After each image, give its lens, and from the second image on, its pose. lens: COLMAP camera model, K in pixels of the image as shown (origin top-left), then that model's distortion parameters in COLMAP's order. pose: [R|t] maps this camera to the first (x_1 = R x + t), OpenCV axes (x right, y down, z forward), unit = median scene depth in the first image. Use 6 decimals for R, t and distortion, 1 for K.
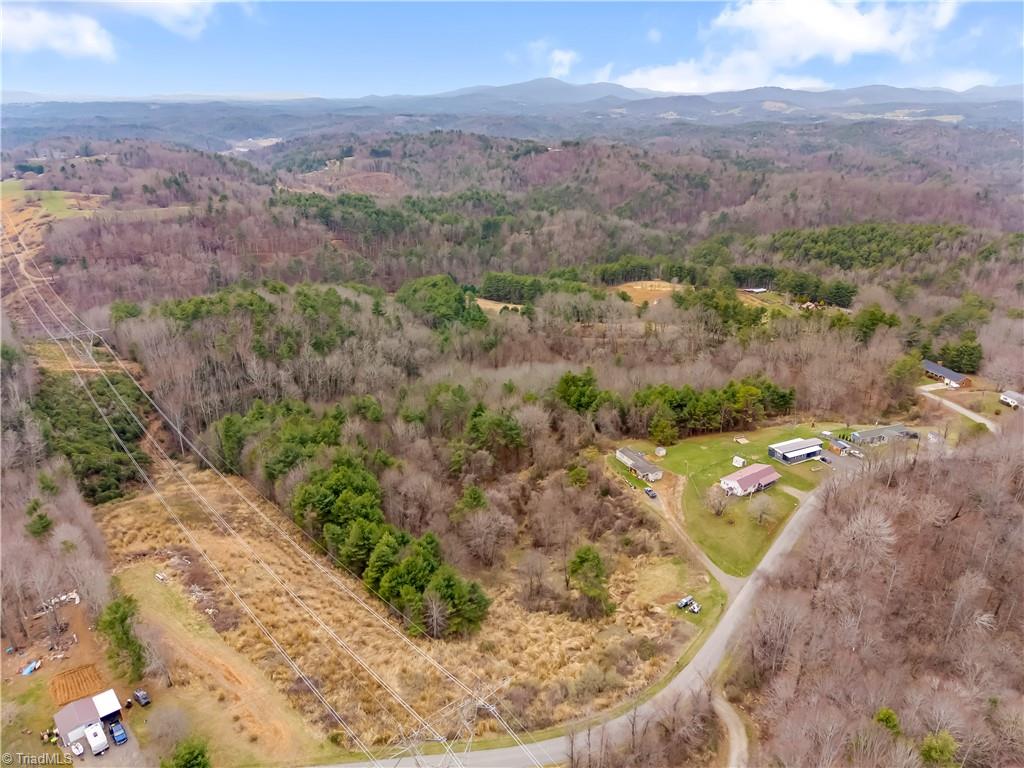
lens RADIAL K [[685.6, 0, 512.0], [0, 685.6, 384.0], [0, 0, 1]] dist [0.025145, -0.029195]
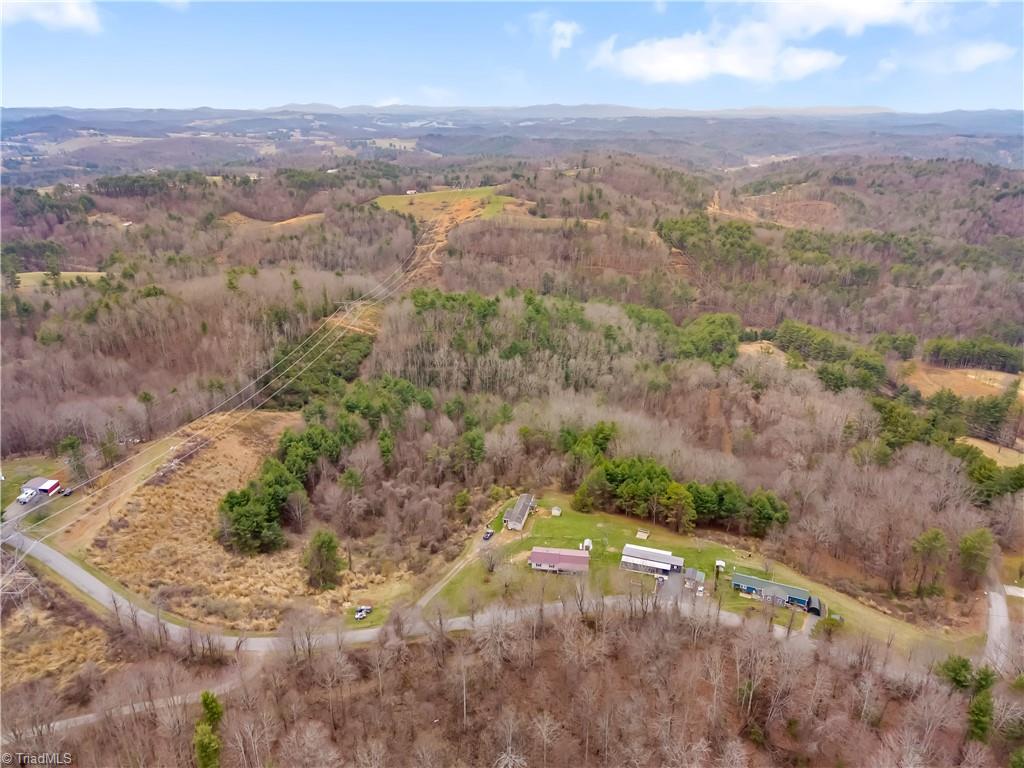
lens RADIAL K [[685.6, 0, 512.0], [0, 685.6, 384.0], [0, 0, 1]] dist [0.025145, -0.029195]
pose [[0.740638, 0.251322, -0.623132, 0.269571], [-0.261998, 0.962024, 0.076600, -0.051509], [0.618719, 0.106527, 0.778357, 0.051628]]
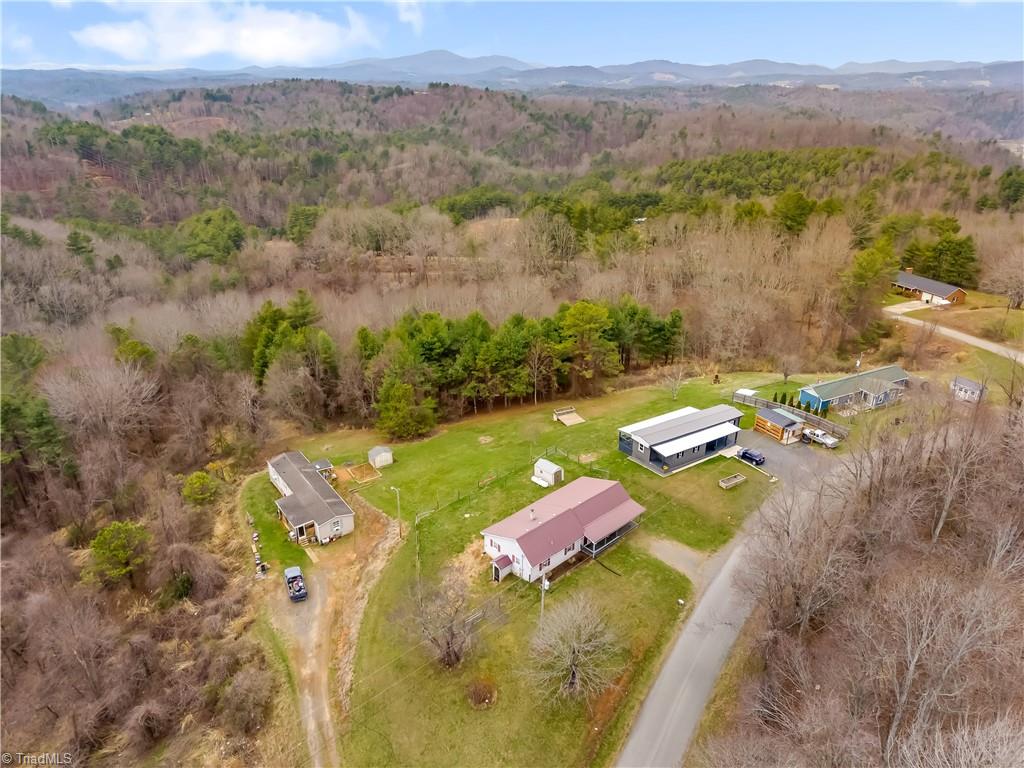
lens RADIAL K [[685.6, 0, 512.0], [0, 685.6, 384.0], [0, 0, 1]] dist [0.025145, -0.029195]
pose [[0.990335, -0.050659, 0.129116, 0.087502], [0.046766, 0.998360, 0.033006, 0.015447], [-0.130576, -0.026649, 0.991080, 0.203253]]
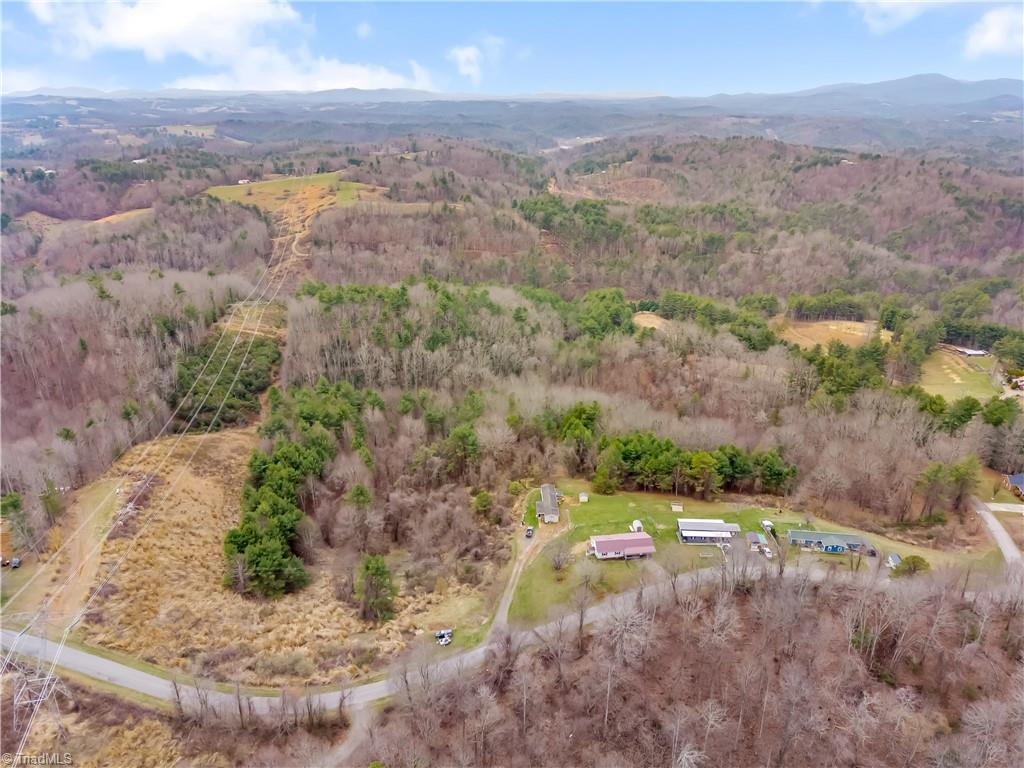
lens RADIAL K [[685.6, 0, 512.0], [0, 685.6, 384.0], [0, 0, 1]] dist [0.025145, -0.029195]
pose [[0.893876, 0.175282, -0.412628, 0.180317], [-0.174240, 0.983871, 0.040489, -0.030426], [0.413070, 0.035704, 0.909999, 0.016493]]
